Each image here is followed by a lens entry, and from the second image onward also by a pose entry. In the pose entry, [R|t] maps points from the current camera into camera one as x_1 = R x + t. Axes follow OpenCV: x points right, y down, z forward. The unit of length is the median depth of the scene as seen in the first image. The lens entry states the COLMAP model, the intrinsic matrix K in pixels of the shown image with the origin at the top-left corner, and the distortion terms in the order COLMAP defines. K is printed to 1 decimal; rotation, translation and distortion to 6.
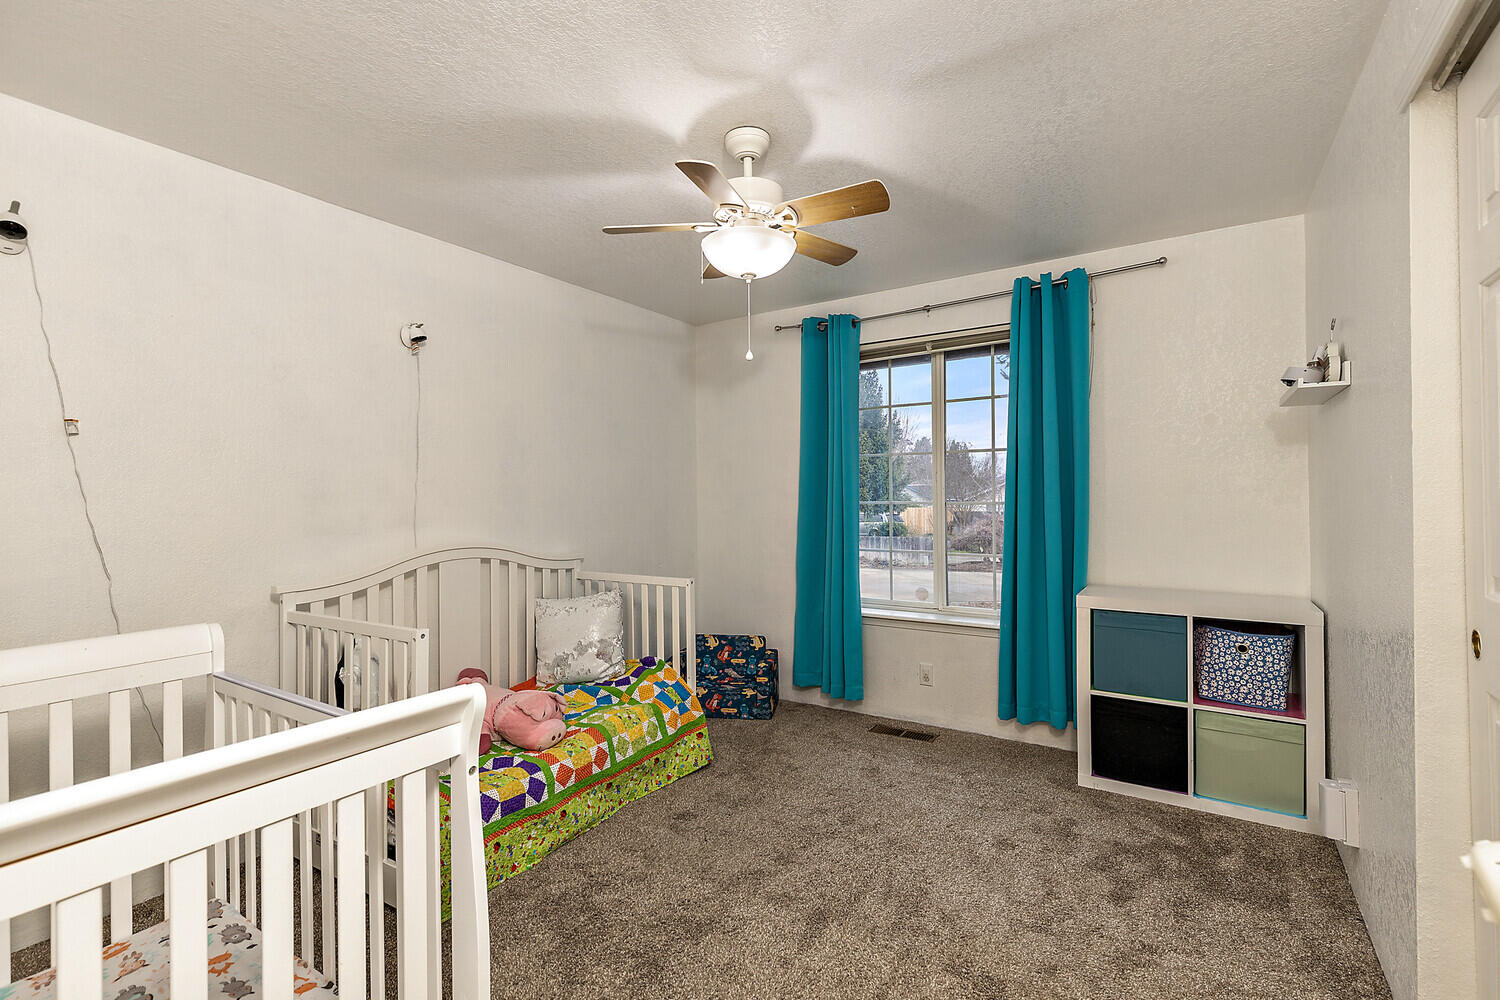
lens RADIAL K [[680.2, 0, 744.4], [0, 680.2, 493.6], [0, 0, 1]] dist [0.004623, 0.000275]
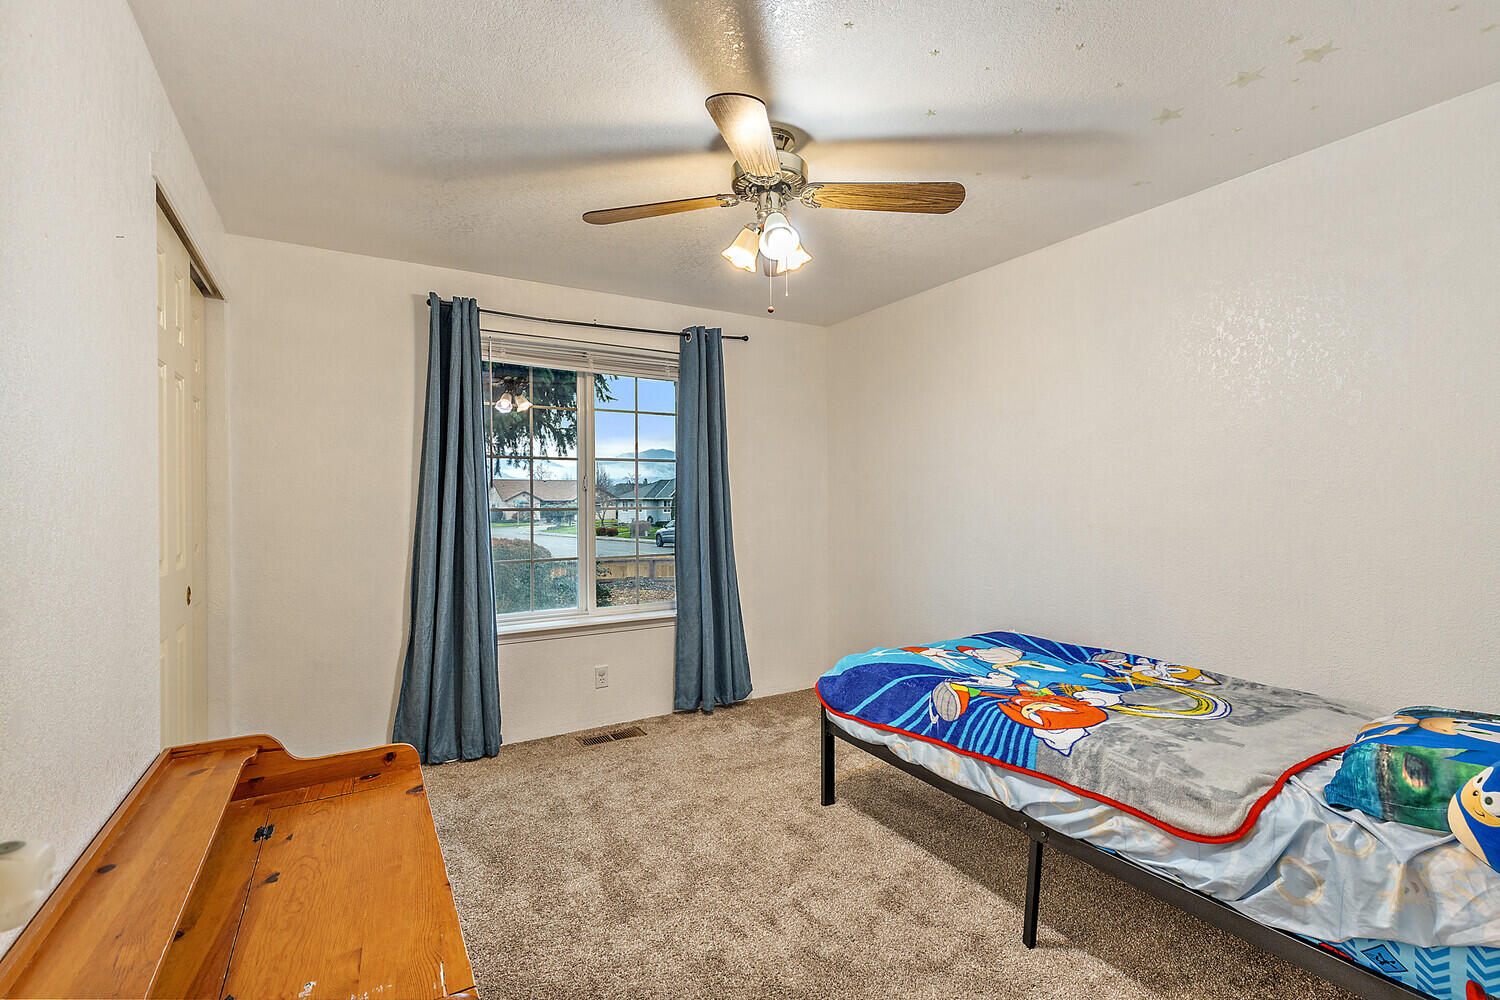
lens RADIAL K [[680.2, 0, 744.4], [0, 680.2, 493.6], [0, 0, 1]] dist [0.004623, 0.000275]
pose [[0.433044, 0.010684, 0.901309, -0.596534], [-0.000424, 0.999932, -0.011649, 0.003722], [-0.901373, 0.004662, 0.433019, 0.390962]]
